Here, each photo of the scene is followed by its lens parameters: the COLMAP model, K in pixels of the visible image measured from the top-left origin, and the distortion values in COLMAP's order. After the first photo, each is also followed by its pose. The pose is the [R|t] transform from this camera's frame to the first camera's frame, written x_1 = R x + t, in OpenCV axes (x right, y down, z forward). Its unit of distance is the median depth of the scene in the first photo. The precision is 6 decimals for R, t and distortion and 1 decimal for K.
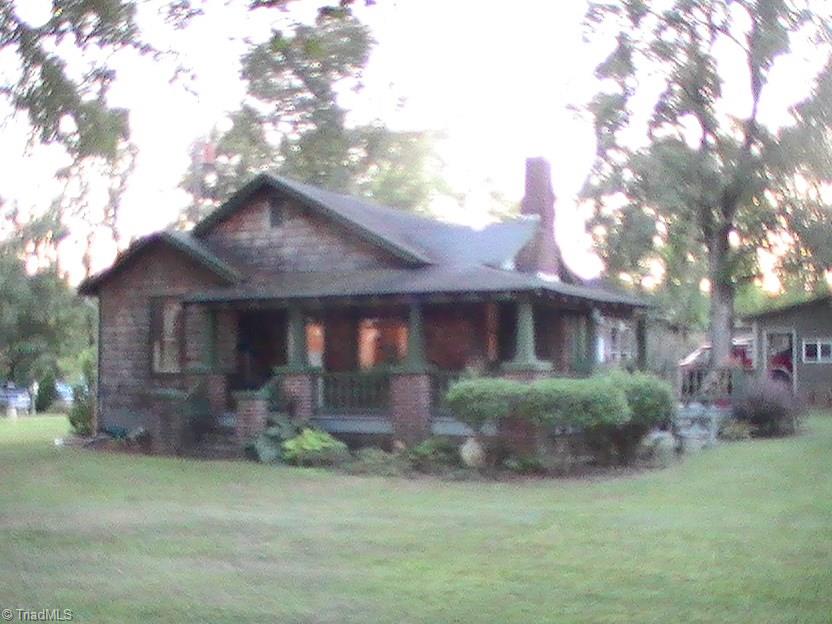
lens RADIAL K [[1155.1, 0, 416.0], [0, 1155.1, 312.0], [0, 0, 1]] dist [0.028074, 0.032629]
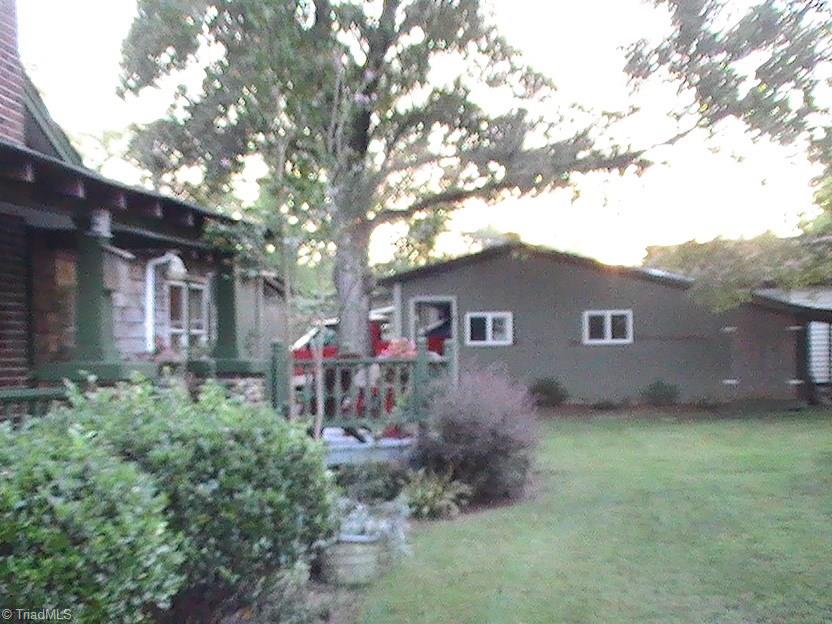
lens RADIAL K [[1255.7, 0, 416.0], [0, 1255.7, 312.0], [0, 0, 1]] dist [0.029300, 0.135532]
pose [[0.942296, -0.004476, 0.334751, 0.106949], [-0.000852, 0.999875, 0.015766, 0.021249], [-0.334780, -0.015142, 0.942175, 0.544096]]
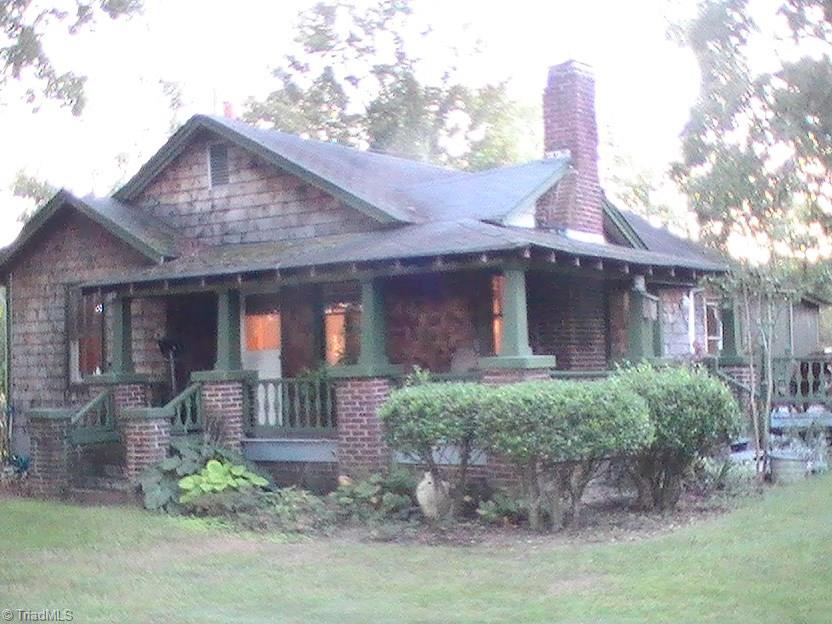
lens RADIAL K [[1255.7, 0, 416.0], [0, 1255.7, 312.0], [0, 0, 1]] dist [0.029300, 0.135532]
pose [[0.991658, -0.032309, -0.124784, 0.107405], [0.033062, 0.999445, 0.003963, 0.010156], [0.124587, -0.008056, 0.992176, 0.215909]]
